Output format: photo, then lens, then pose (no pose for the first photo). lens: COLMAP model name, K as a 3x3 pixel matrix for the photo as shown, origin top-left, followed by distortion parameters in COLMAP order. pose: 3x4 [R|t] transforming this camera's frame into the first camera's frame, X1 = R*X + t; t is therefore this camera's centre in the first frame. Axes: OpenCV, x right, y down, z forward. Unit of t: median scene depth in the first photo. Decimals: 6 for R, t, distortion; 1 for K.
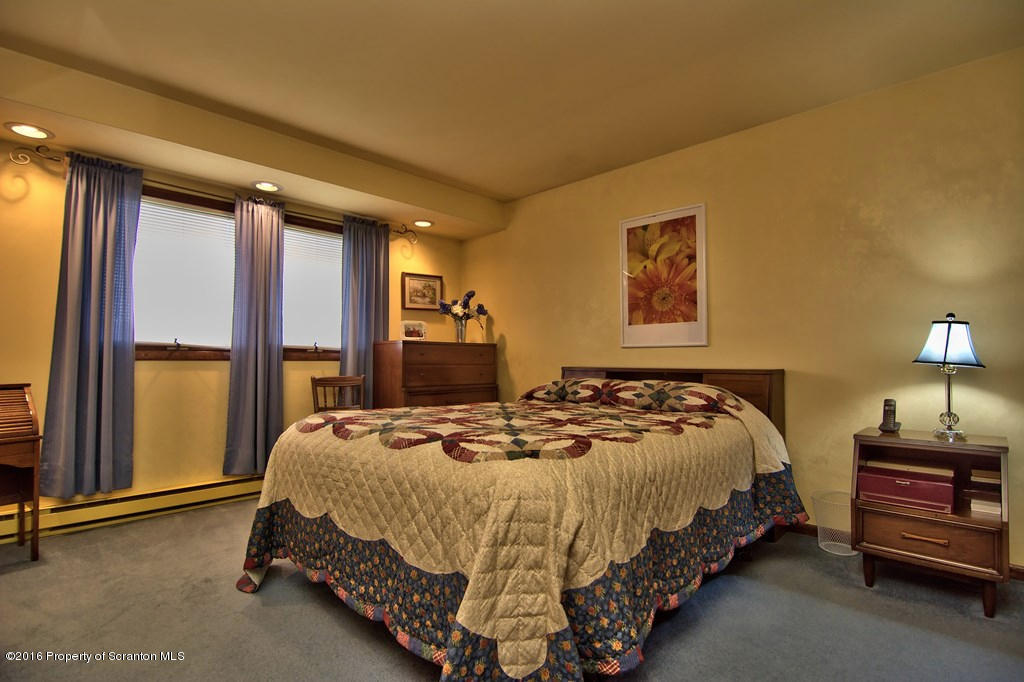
lens RADIAL K [[487.8, 0, 508.8], [0, 487.8, 343.6], [0, 0, 1]] dist [-0.015623, -0.005068]
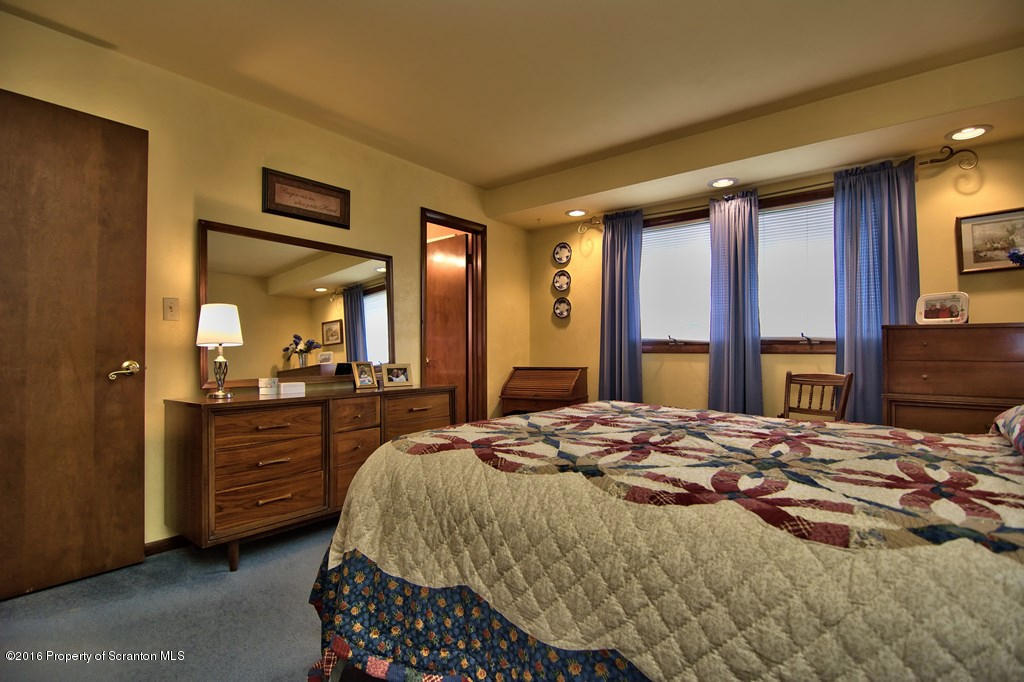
lens RADIAL K [[487.8, 0, 508.8], [0, 487.8, 343.6], [0, 0, 1]] dist [-0.015623, -0.005068]
pose [[0.075268, -0.017293, -0.997013, 0.441296], [0.027785, 0.999498, -0.015238, 0.015982], [0.996776, -0.026555, 0.075711, 0.426781]]
